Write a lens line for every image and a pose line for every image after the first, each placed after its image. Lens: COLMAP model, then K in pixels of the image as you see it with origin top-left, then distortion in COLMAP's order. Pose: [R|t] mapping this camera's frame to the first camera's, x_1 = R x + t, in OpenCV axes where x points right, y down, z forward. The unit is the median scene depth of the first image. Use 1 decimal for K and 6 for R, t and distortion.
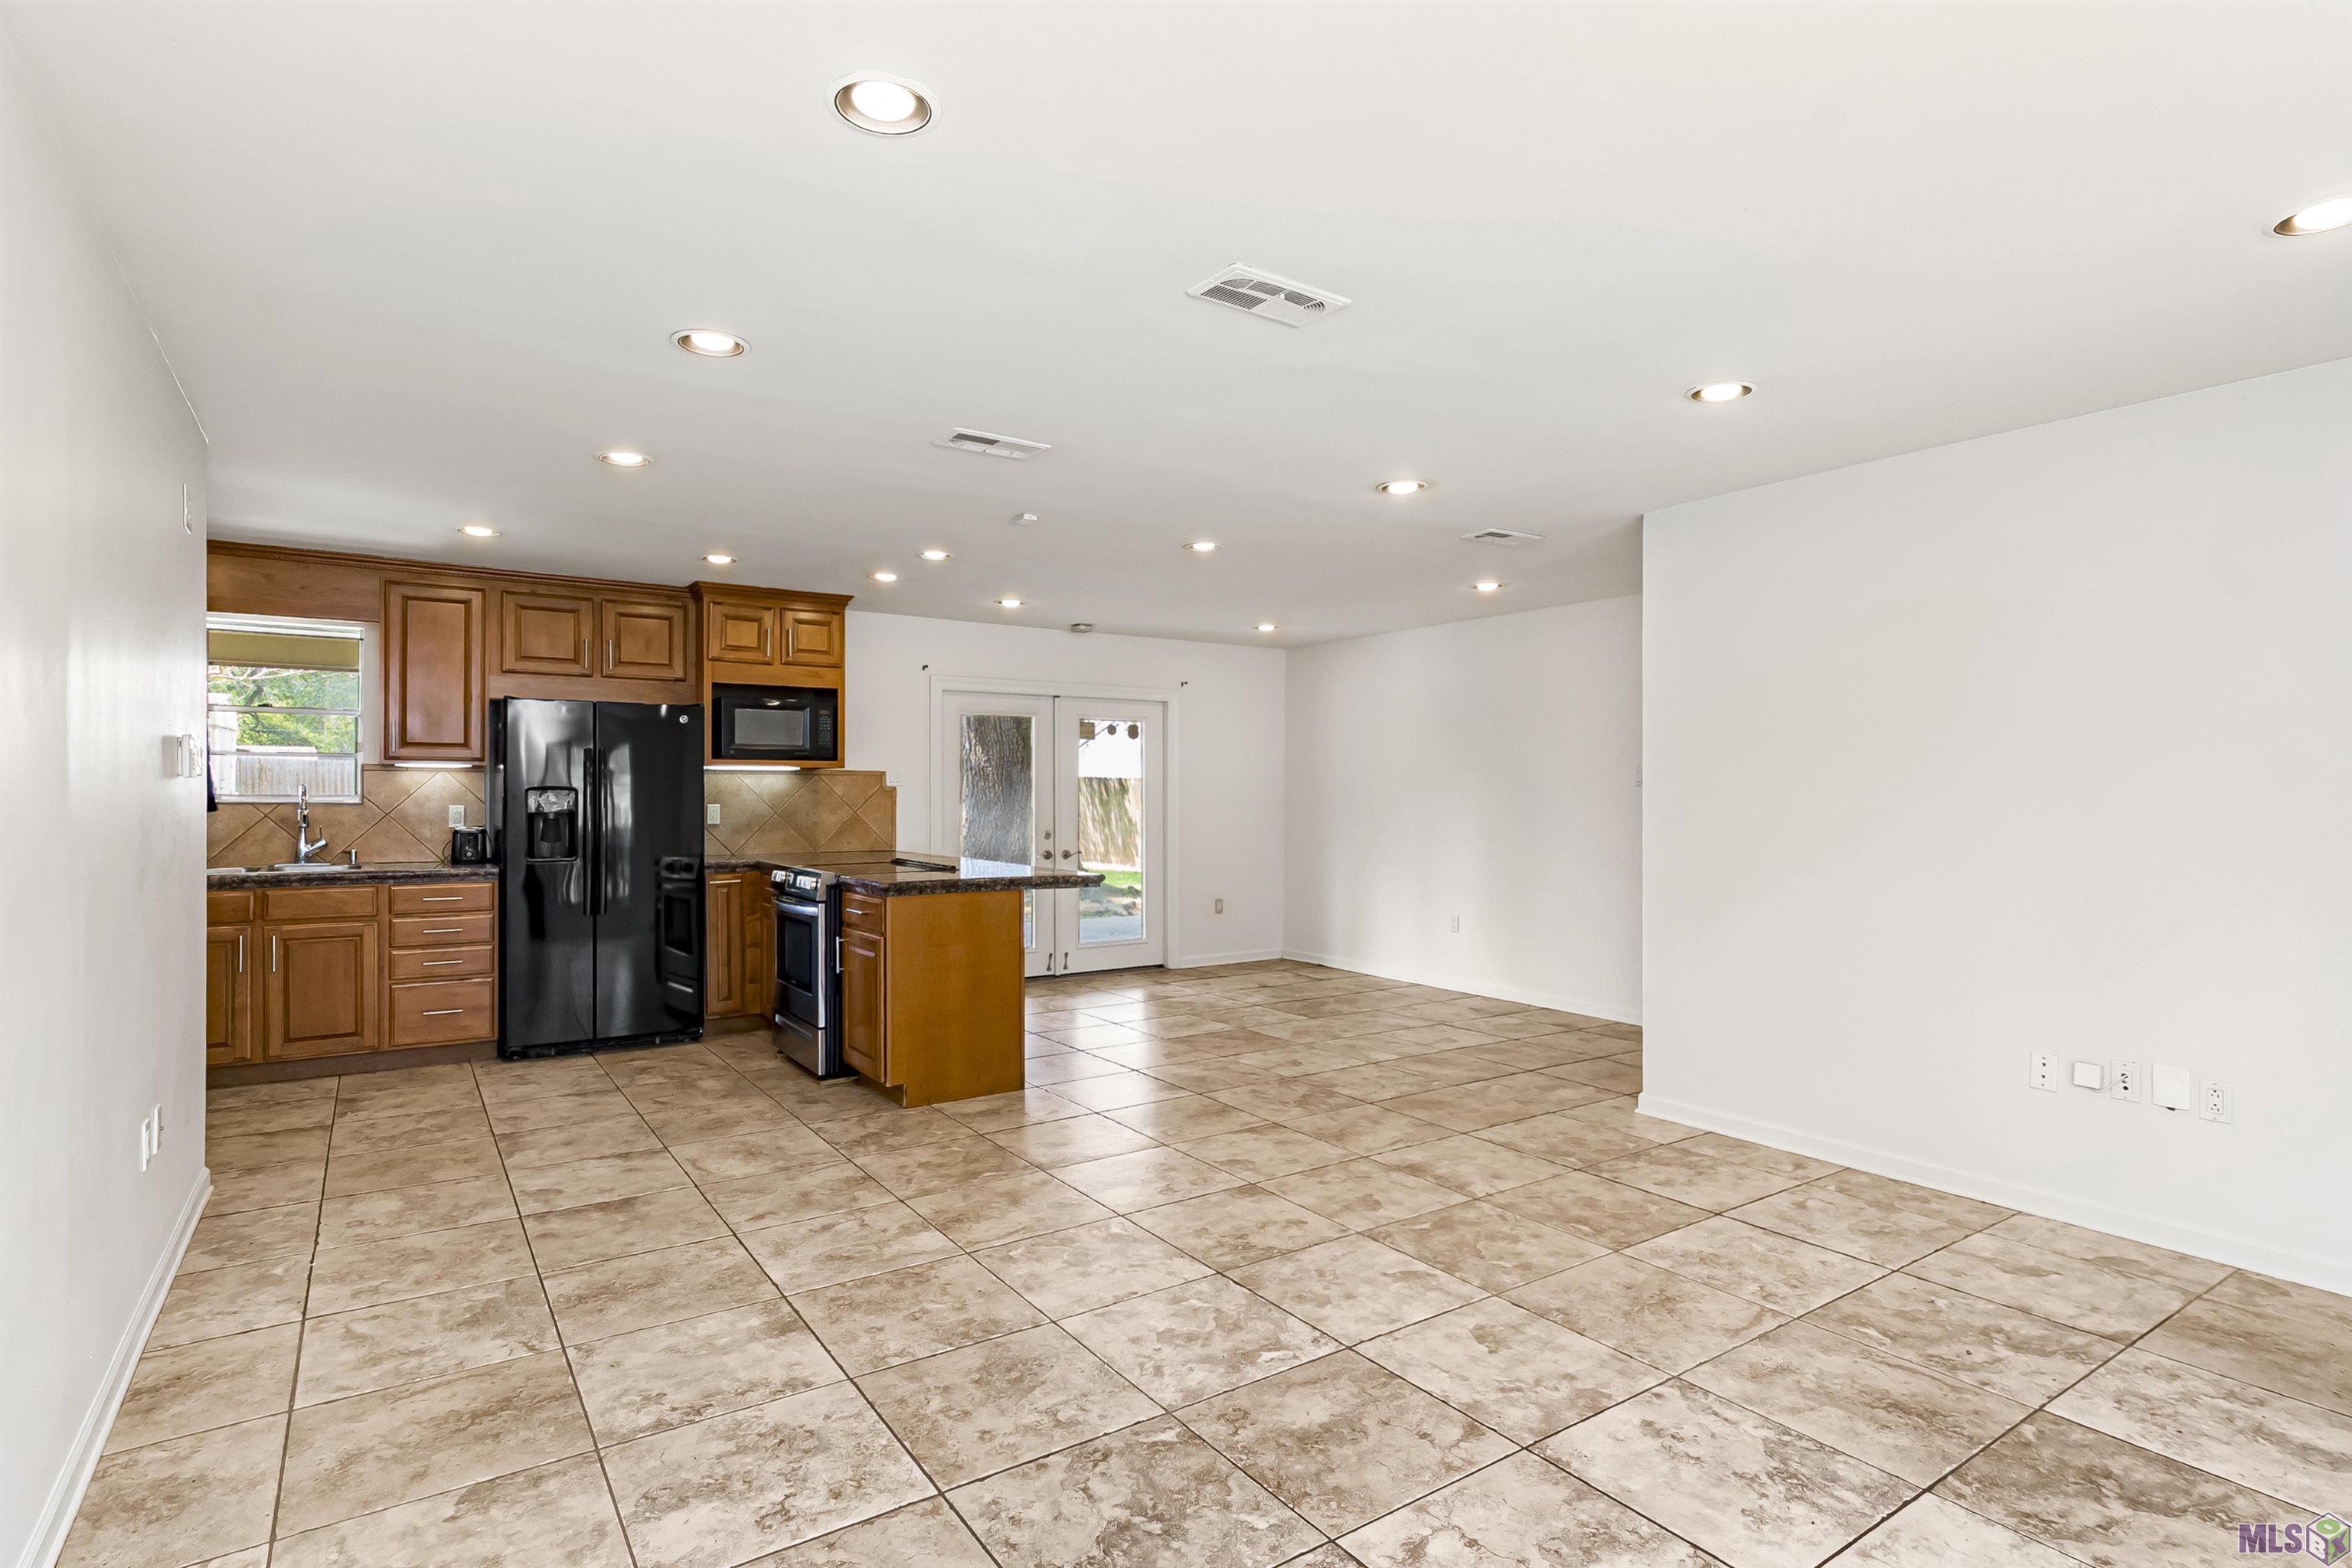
lens RADIAL K [[1201.4, 0, 1227.0], [0, 1201.4, 792.4], [0, 0, 1]] dist [-0.000006, 0.002954]
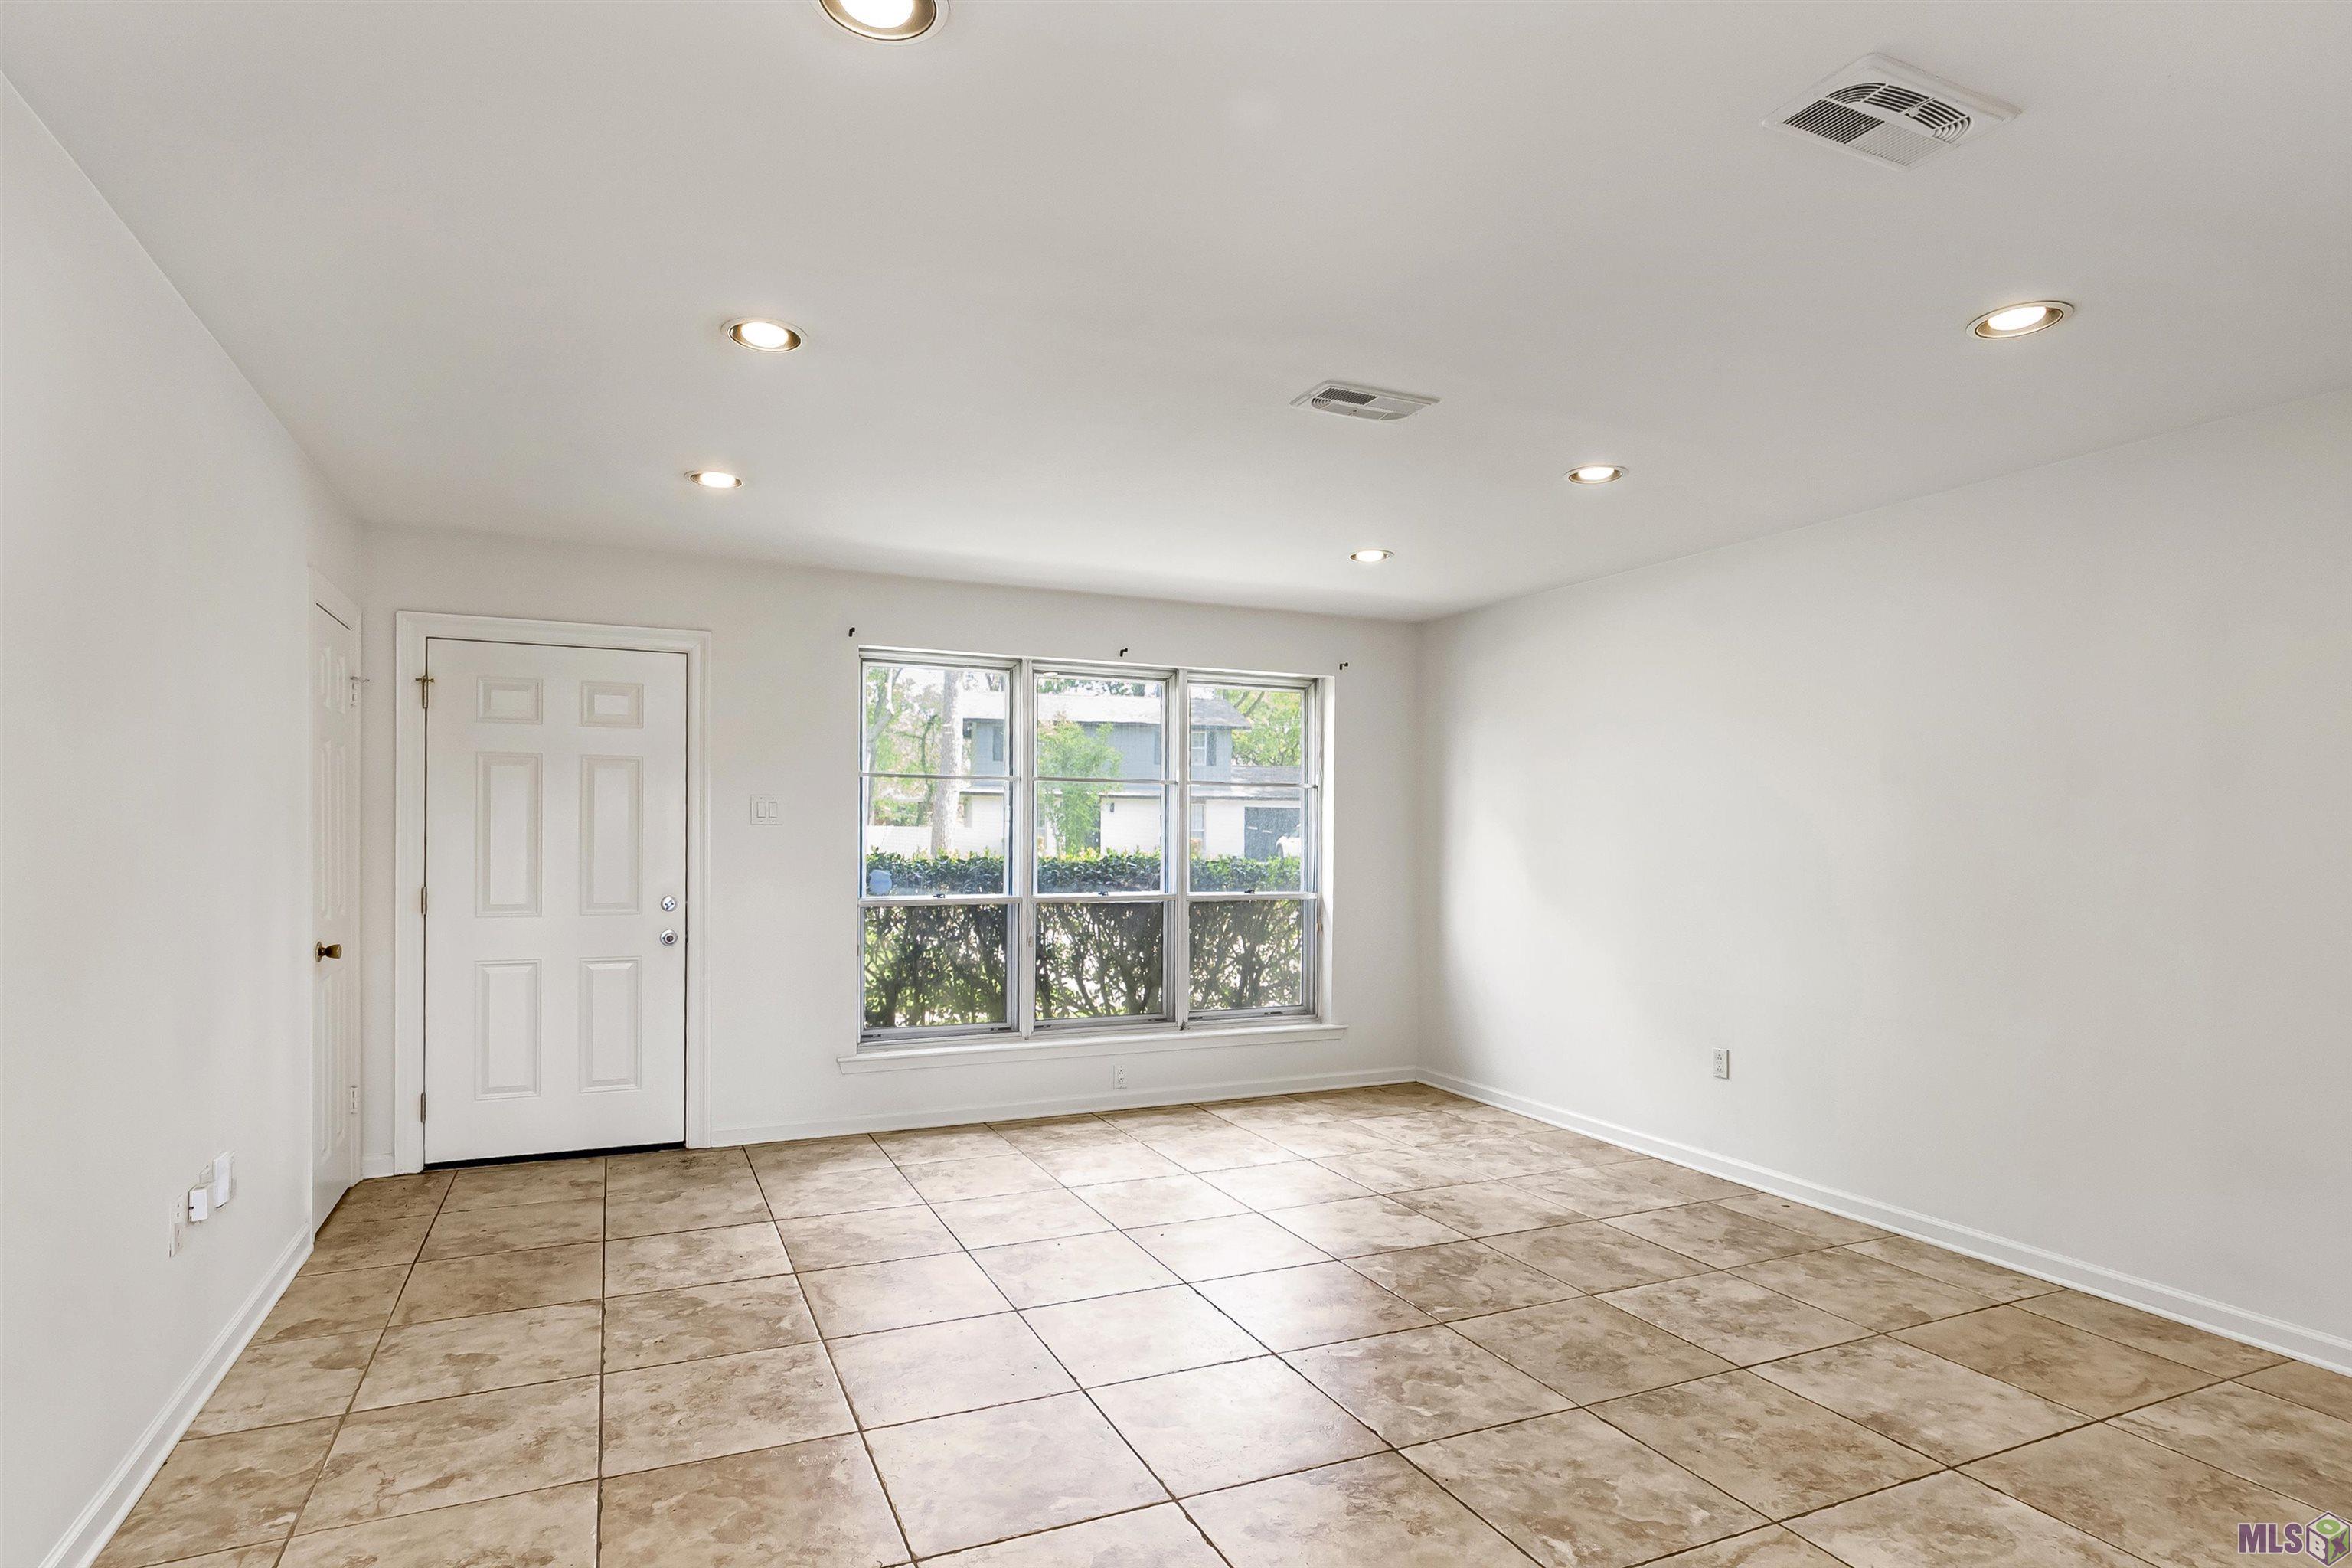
lens RADIAL K [[1201.4, 0, 1138.0], [0, 1201.4, 840.8], [0, 0, 1]] dist [-0.000006, 0.002954]
pose [[-0.971023, -0.011888, 0.238691, -0.021138], [-0.010169, 0.999913, 0.008432, -0.000571], [-0.238771, 0.005760, -0.971059, 1.453491]]
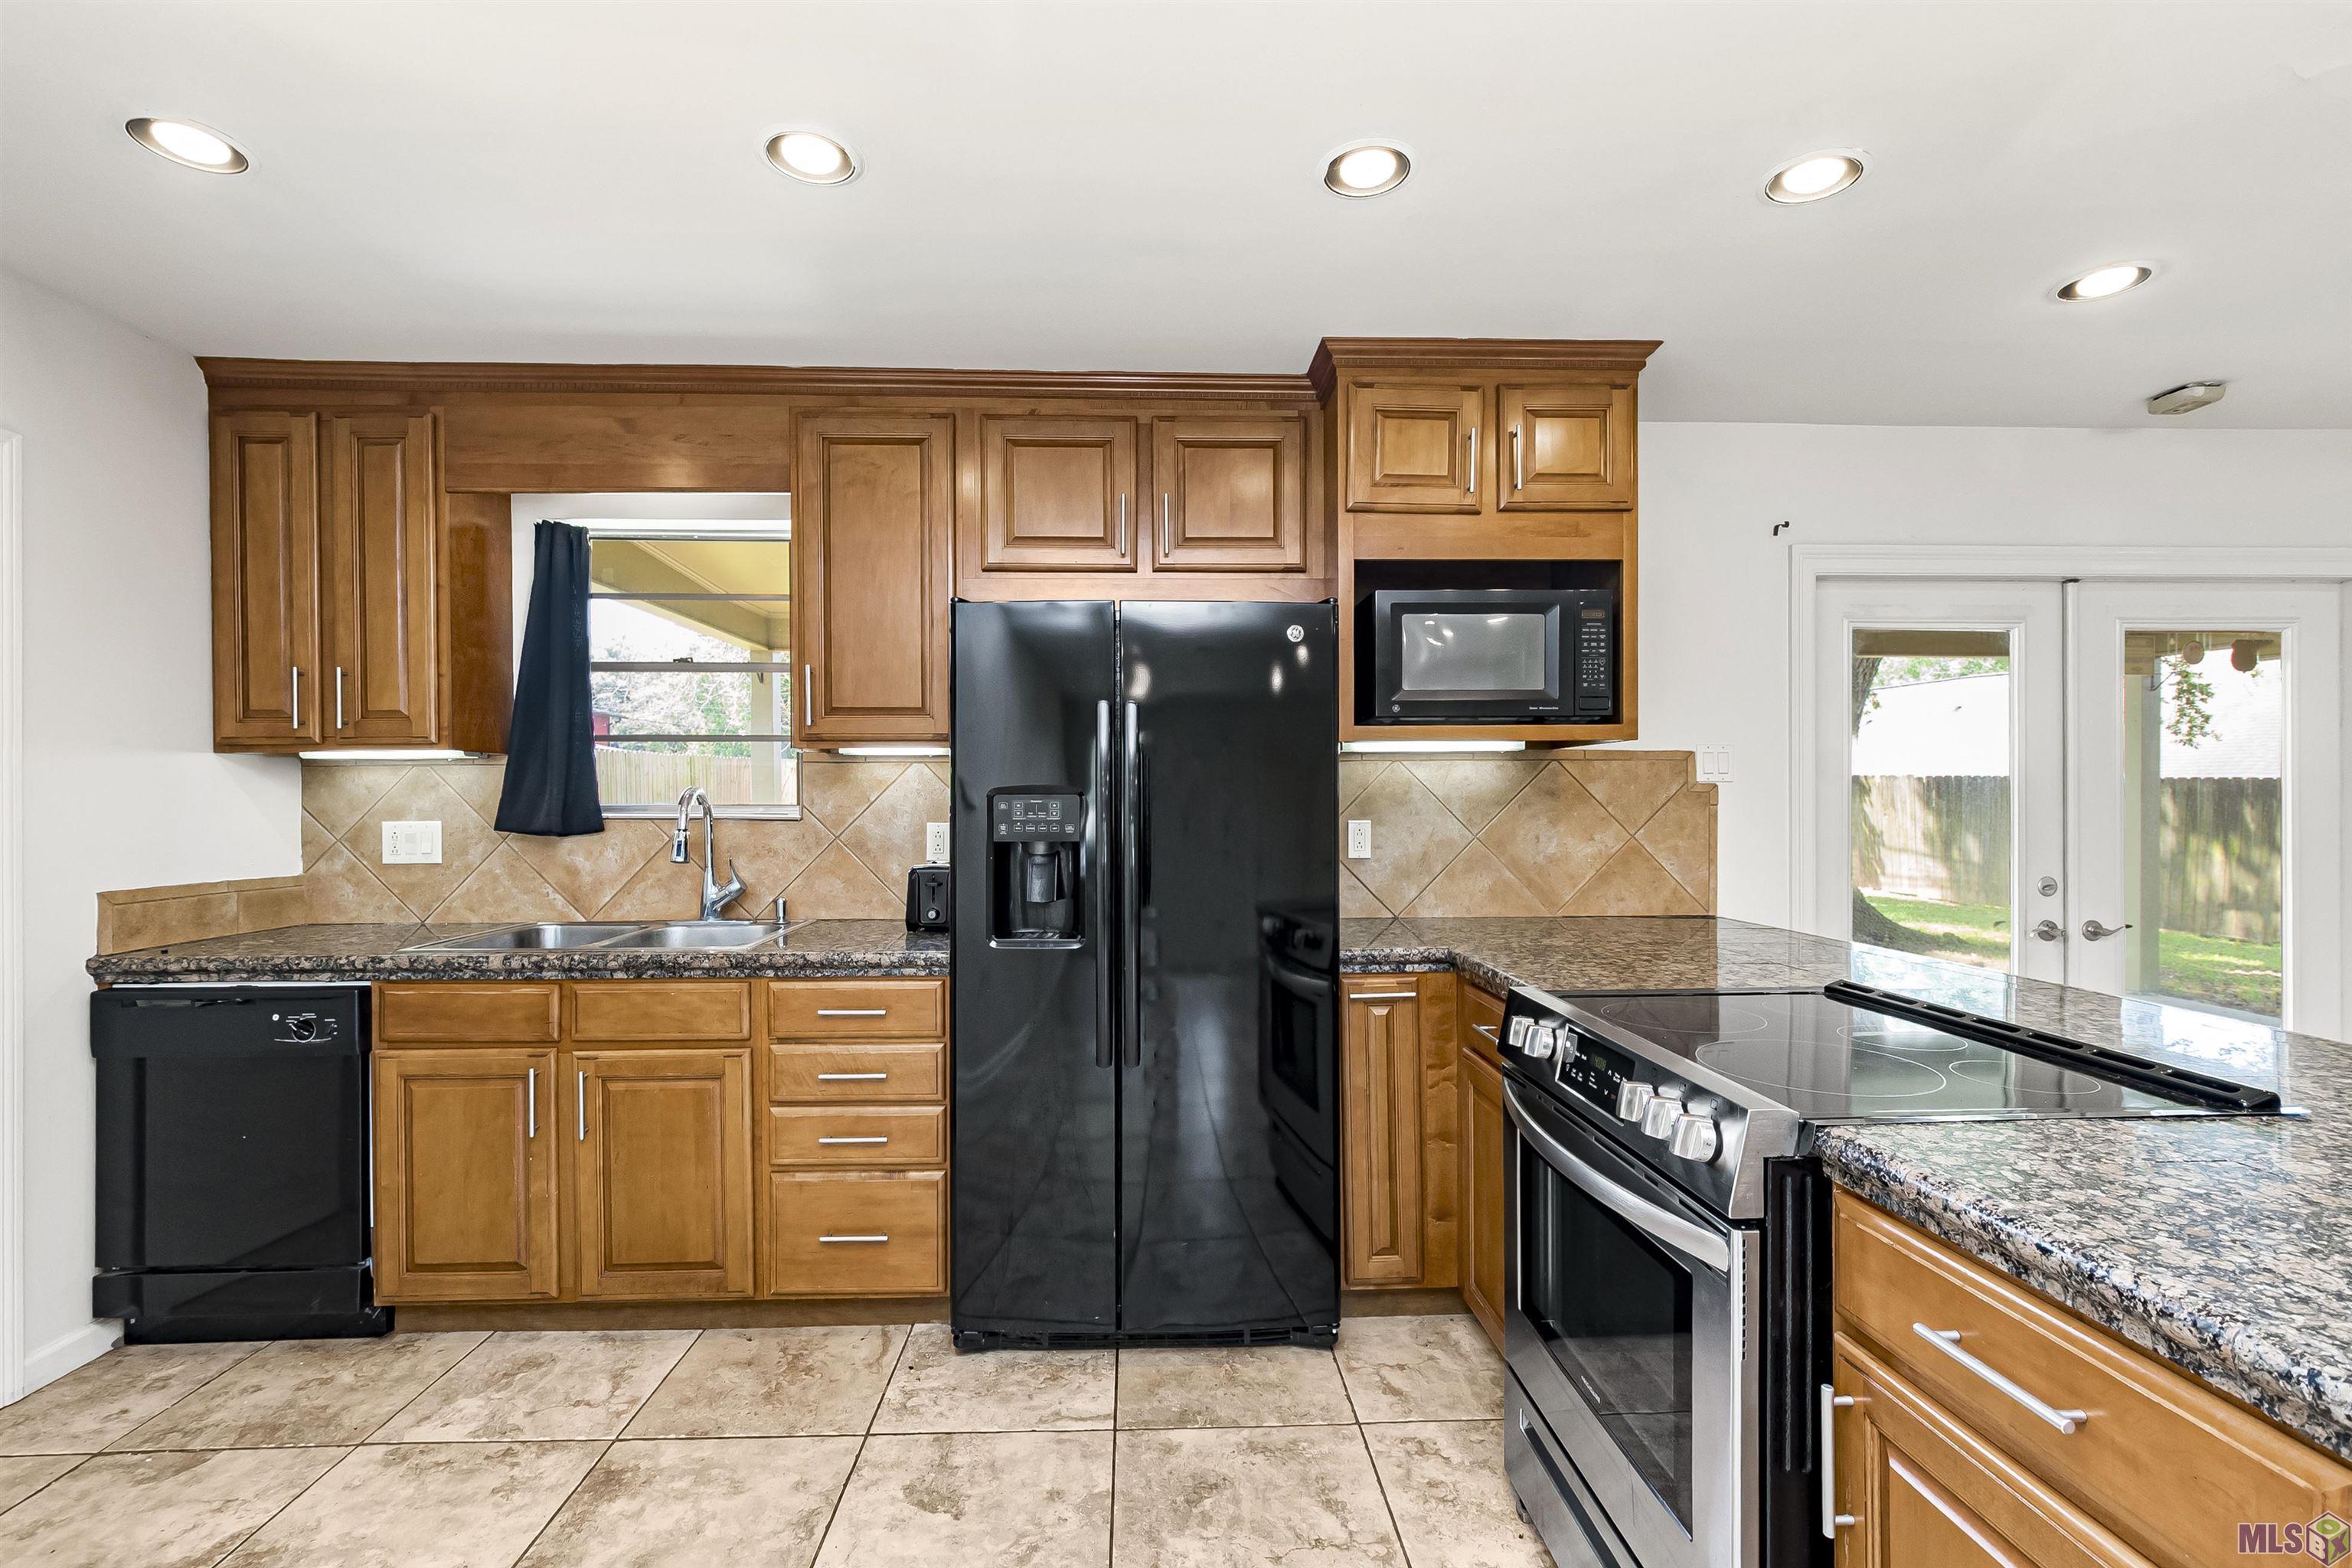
lens RADIAL K [[1061.0, 0, 1150.8], [0, 1061.0, 800.1], [0, 0, 1]] dist [-0.000987, 0.000632]
pose [[0.821507, -0.002614, -0.570192, -0.397625], [0.005184, 0.999982, 0.002884, -0.000429], [0.570174, -0.005325, 0.821506, 0.946303]]
